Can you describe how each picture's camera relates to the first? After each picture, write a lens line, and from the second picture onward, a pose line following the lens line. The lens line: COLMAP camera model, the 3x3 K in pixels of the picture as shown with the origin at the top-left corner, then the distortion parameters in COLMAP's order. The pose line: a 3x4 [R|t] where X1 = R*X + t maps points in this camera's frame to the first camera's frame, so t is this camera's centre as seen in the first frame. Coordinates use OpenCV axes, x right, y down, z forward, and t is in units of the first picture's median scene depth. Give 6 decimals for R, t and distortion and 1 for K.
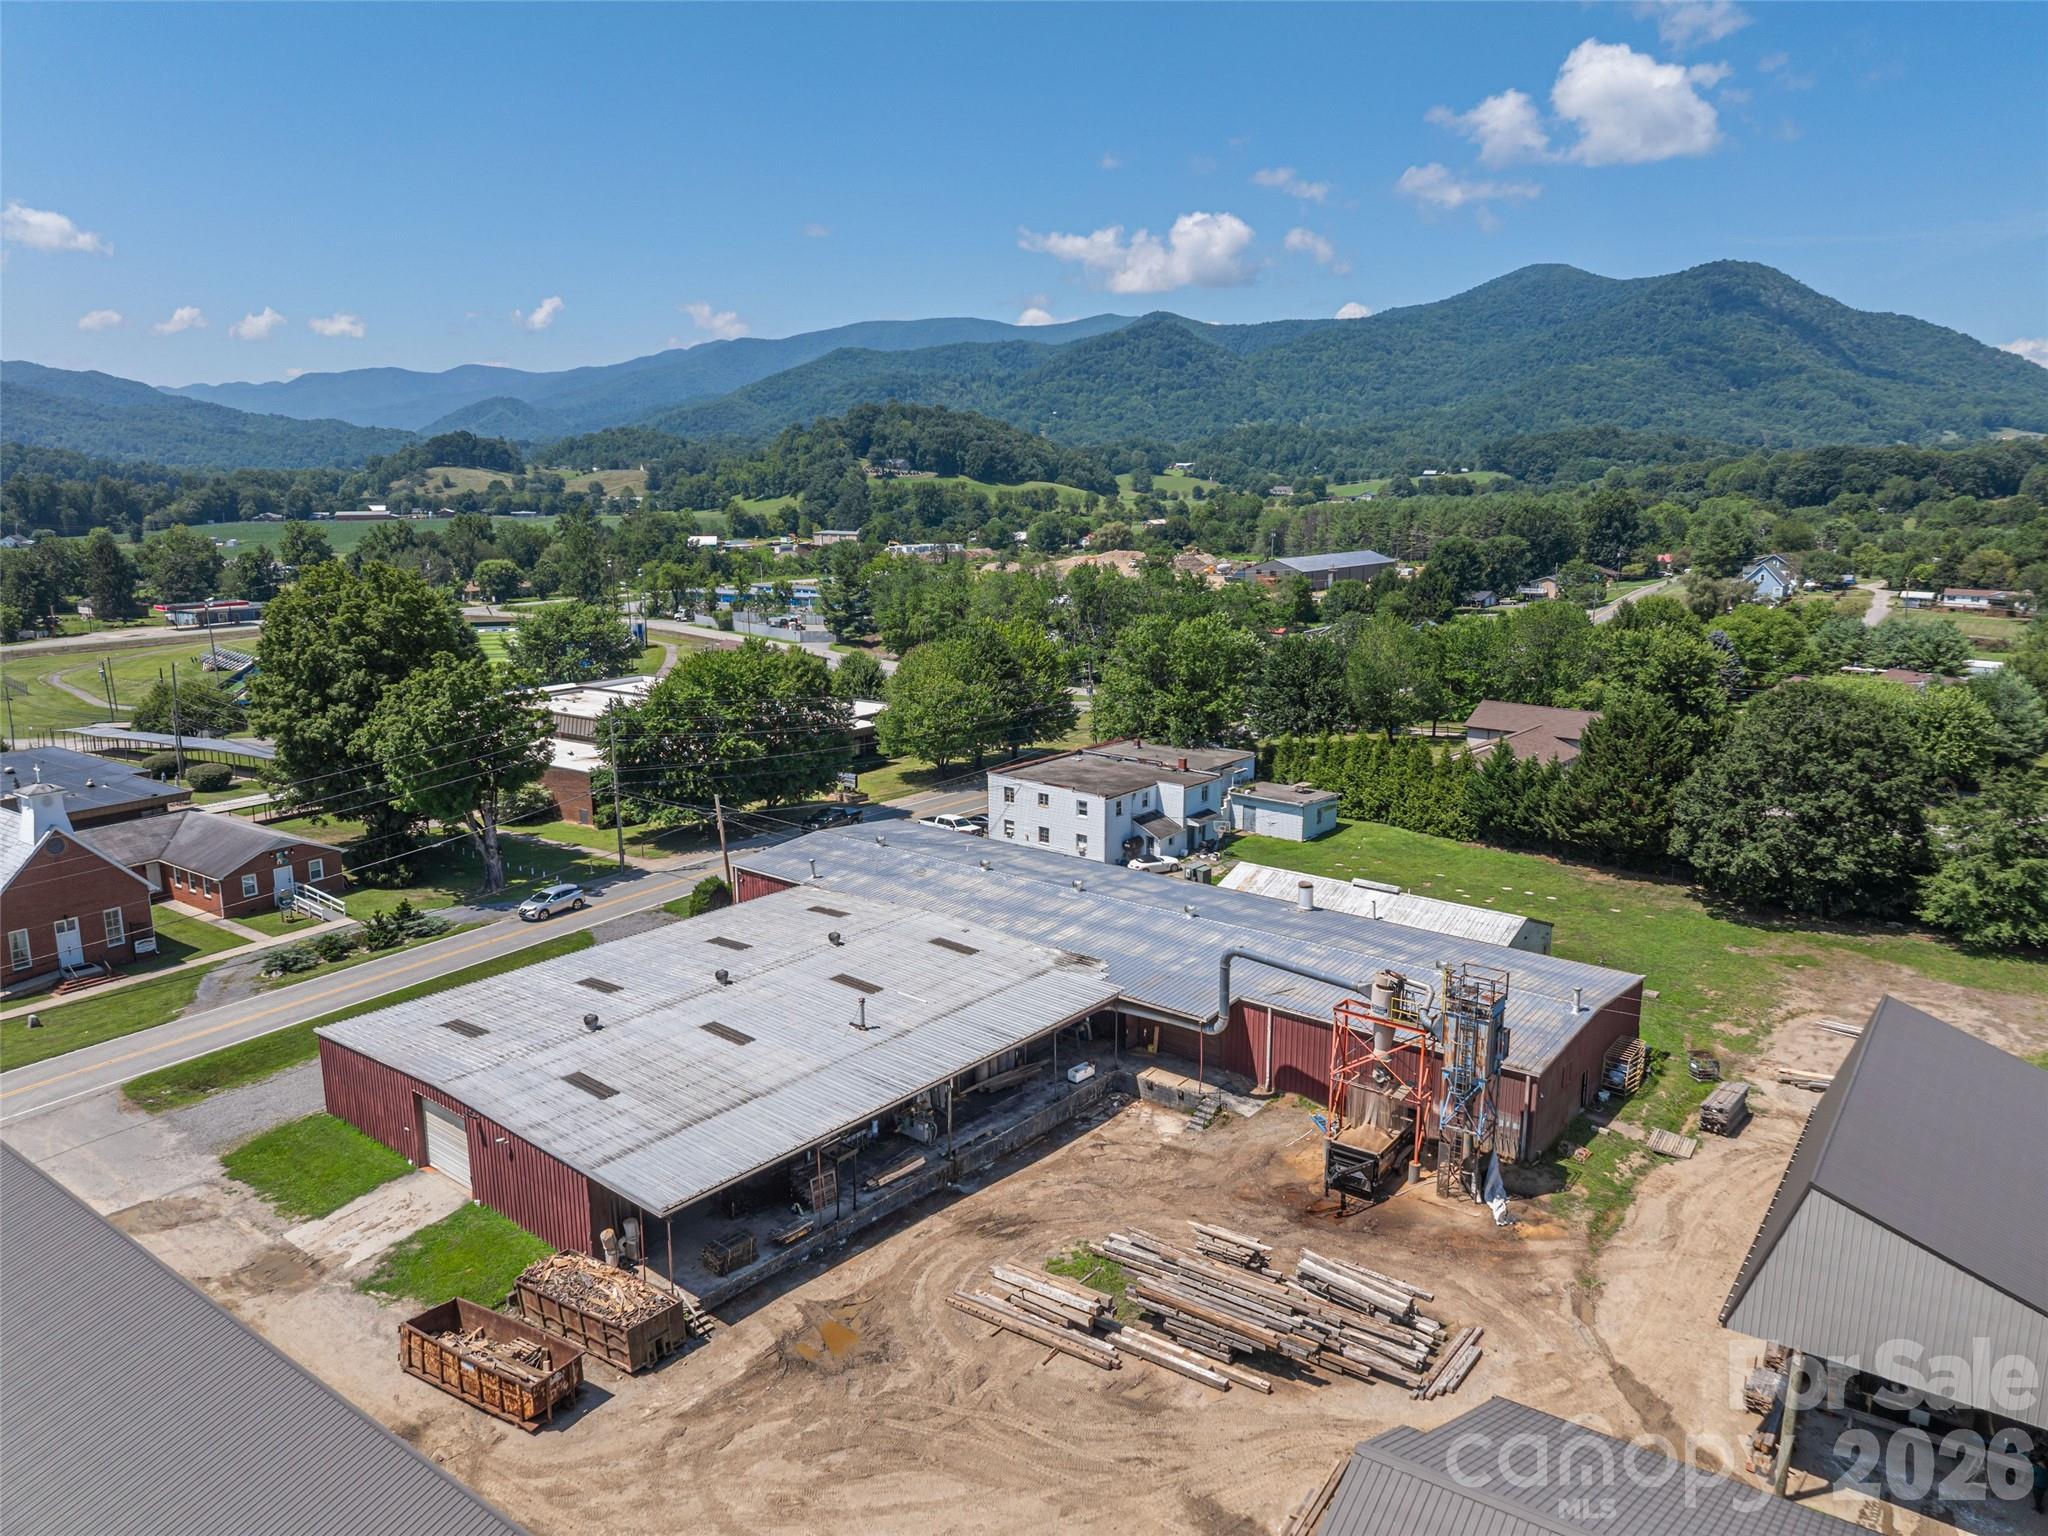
lens RADIAL K [[1445.9, 0, 1029.4], [0, 1445.9, 780.5], [0, 0, 1]] dist [-0.034099, -0.002547]
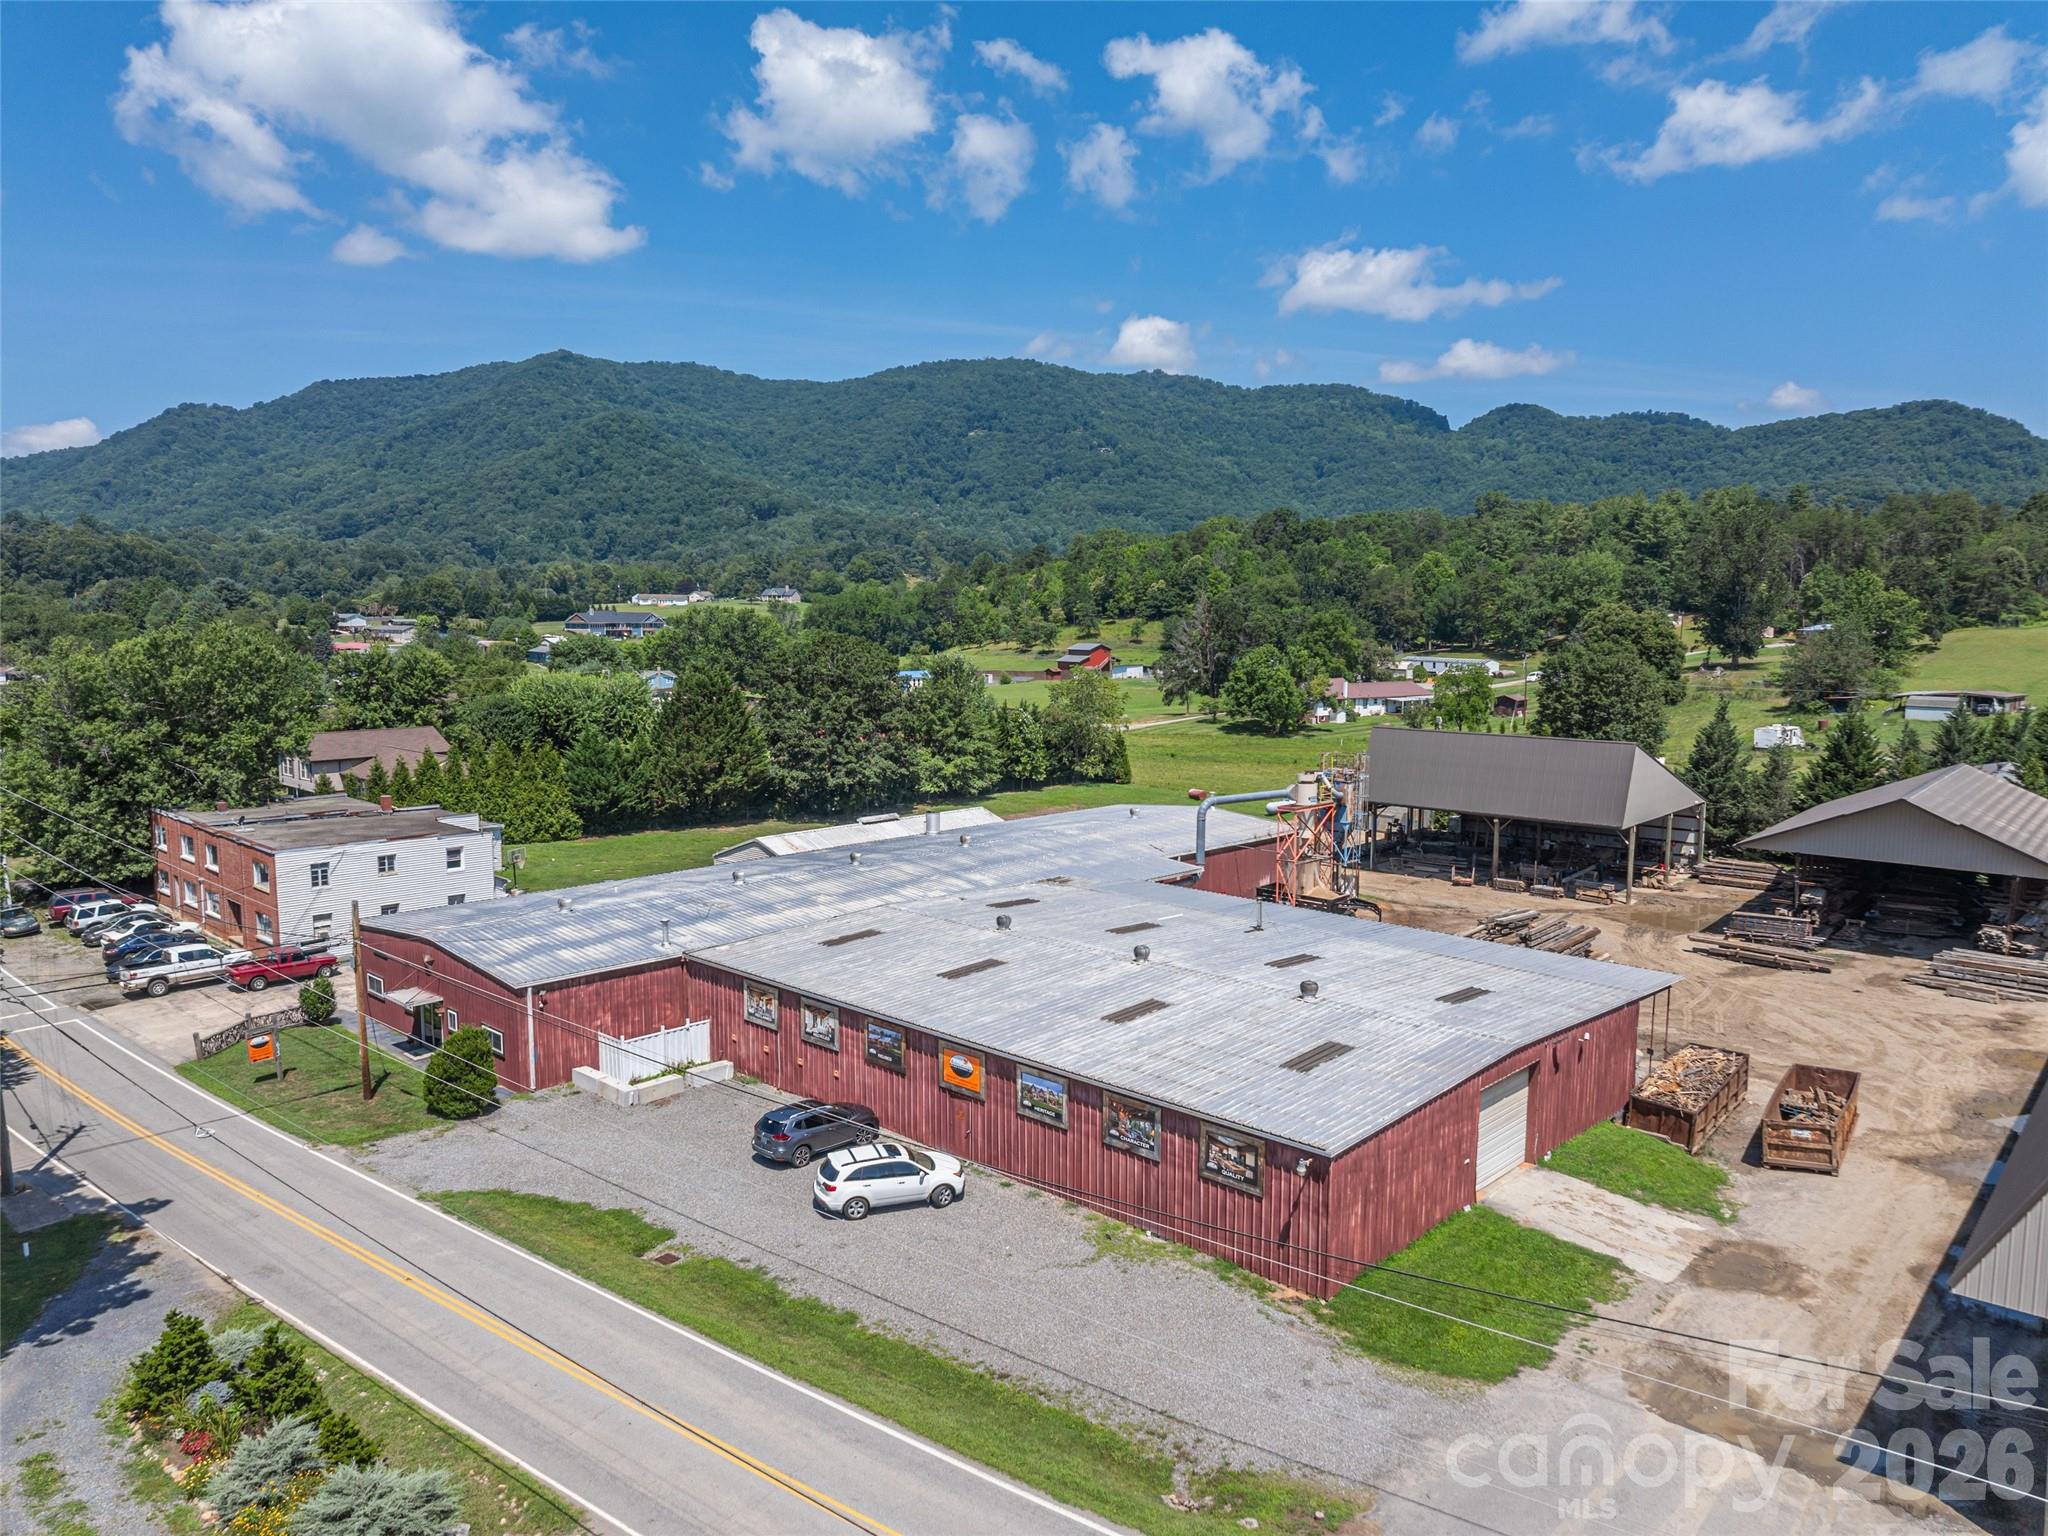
lens RADIAL K [[1445.9, 0, 1026.6], [0, 1445.9, 767.3], [0, 0, 1]] dist [-0.034099, -0.002547]
pose [[0.077543, -0.109739, 0.990931, -0.925089], [0.205893, 0.974261, 0.091781, -0.046133], [-0.975497, 0.196909, 0.098142, 0.900921]]
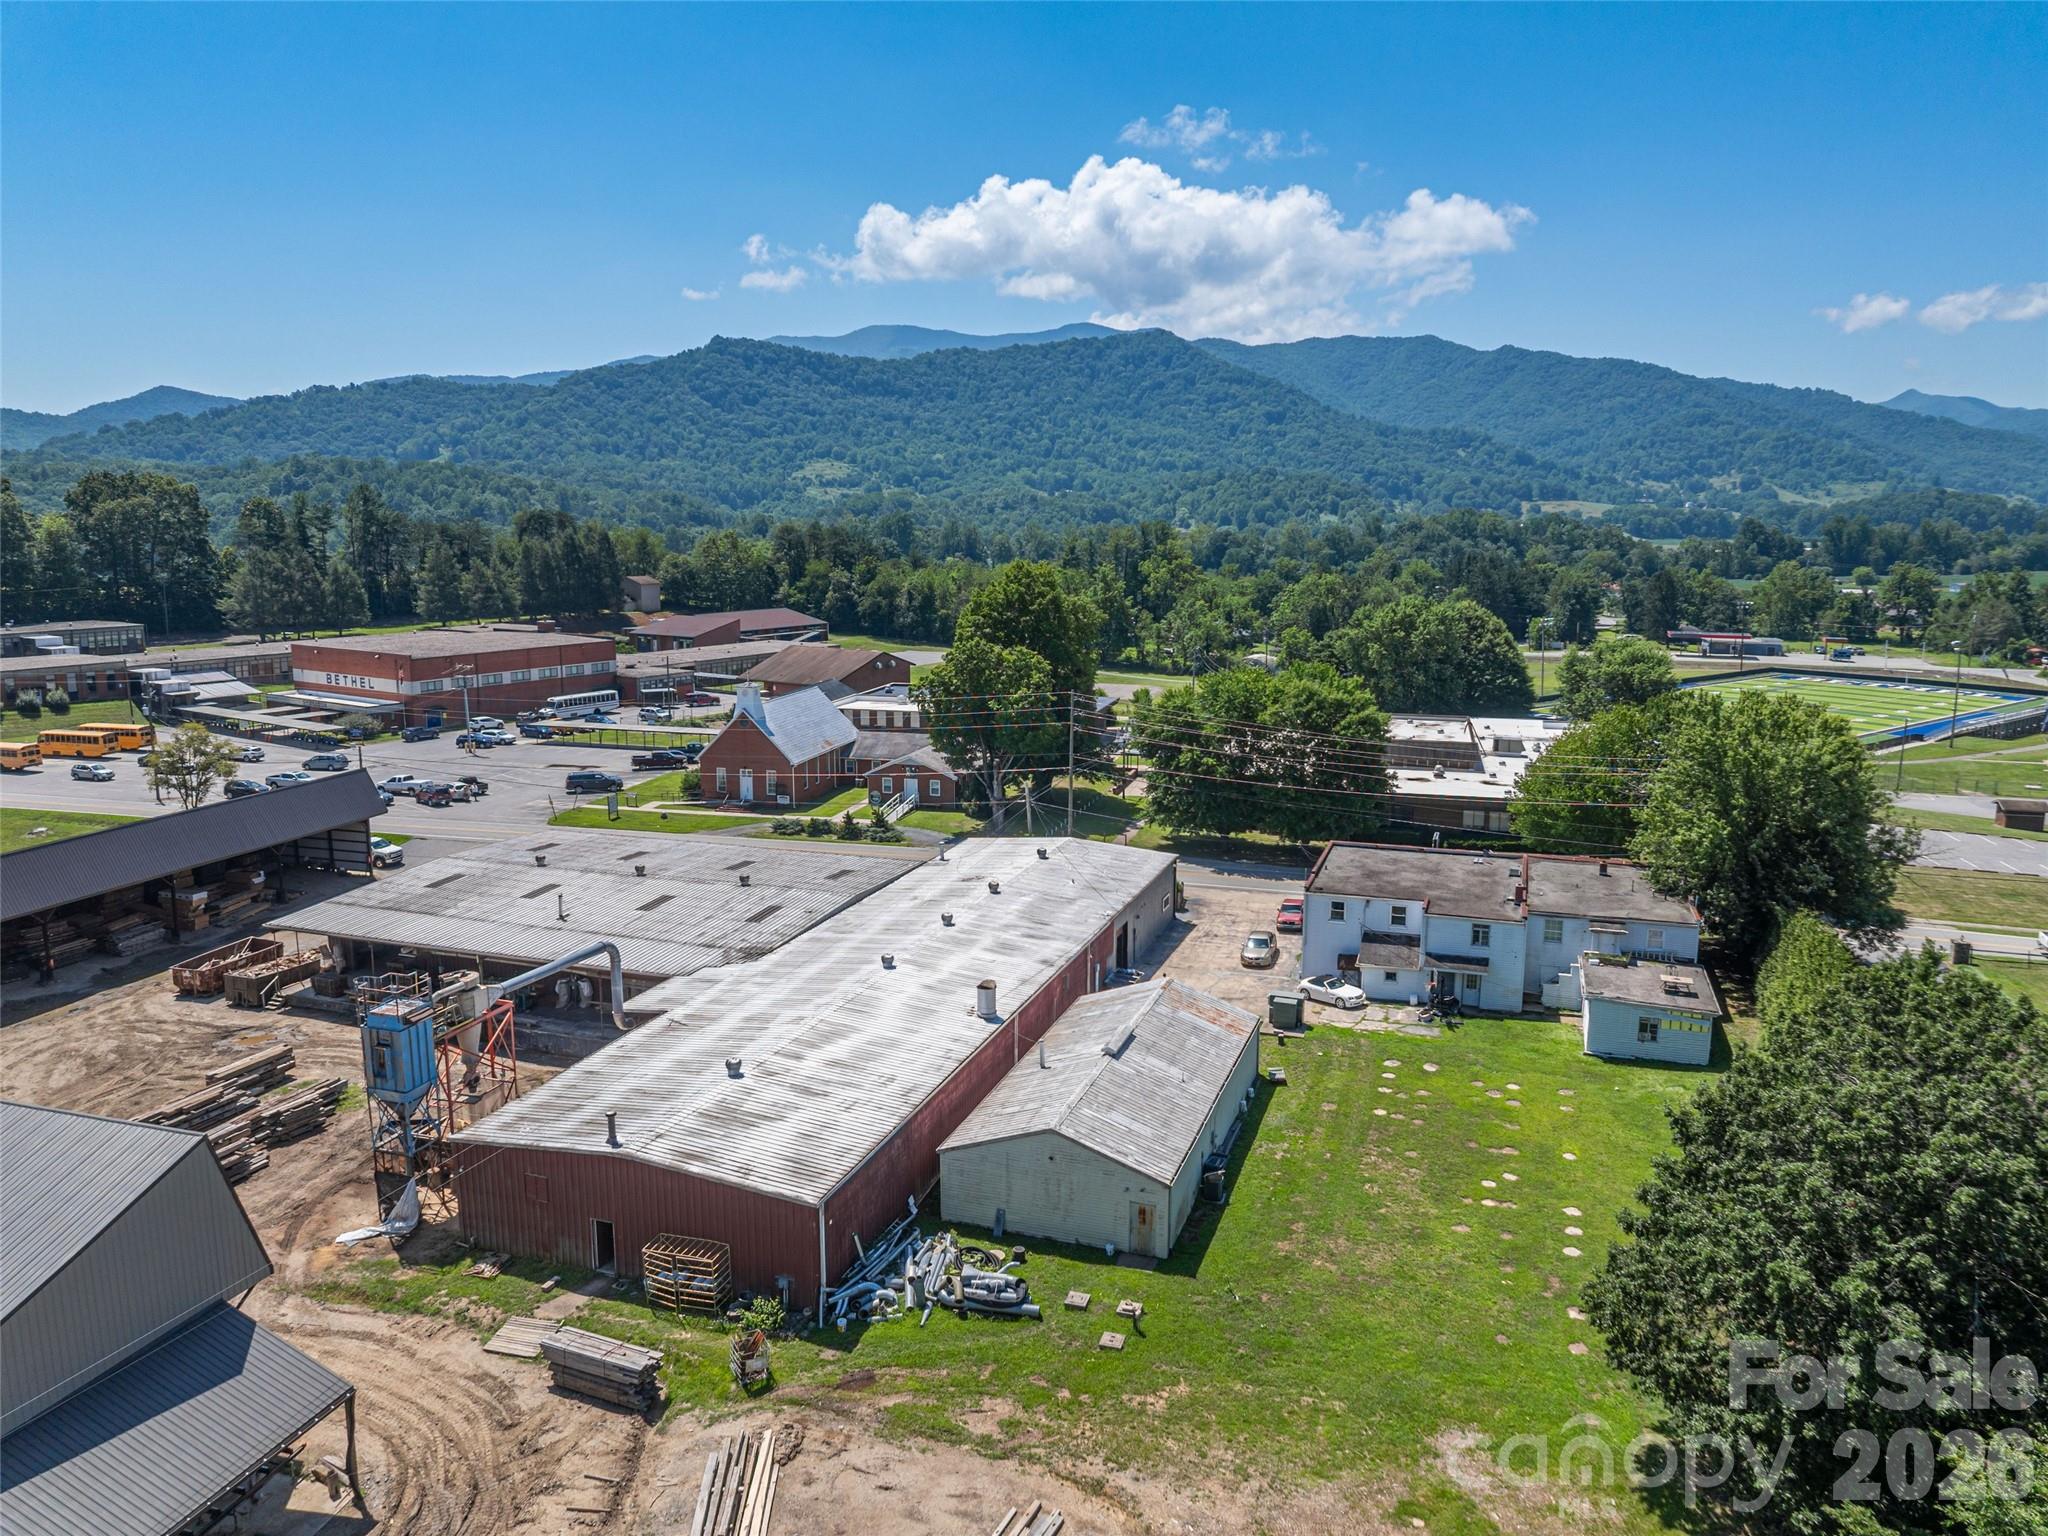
lens RADIAL K [[1445.9, 0, 1035.0], [0, 1445.9, 761.5], [0, 0, 1]] dist [-0.034099, -0.002547]
pose [[0.336961, 0.159986, -0.927826, 1.023628], [-0.205219, 0.974244, 0.093460, -0.140545], [0.918881, 0.158915, 0.361115, 0.803974]]
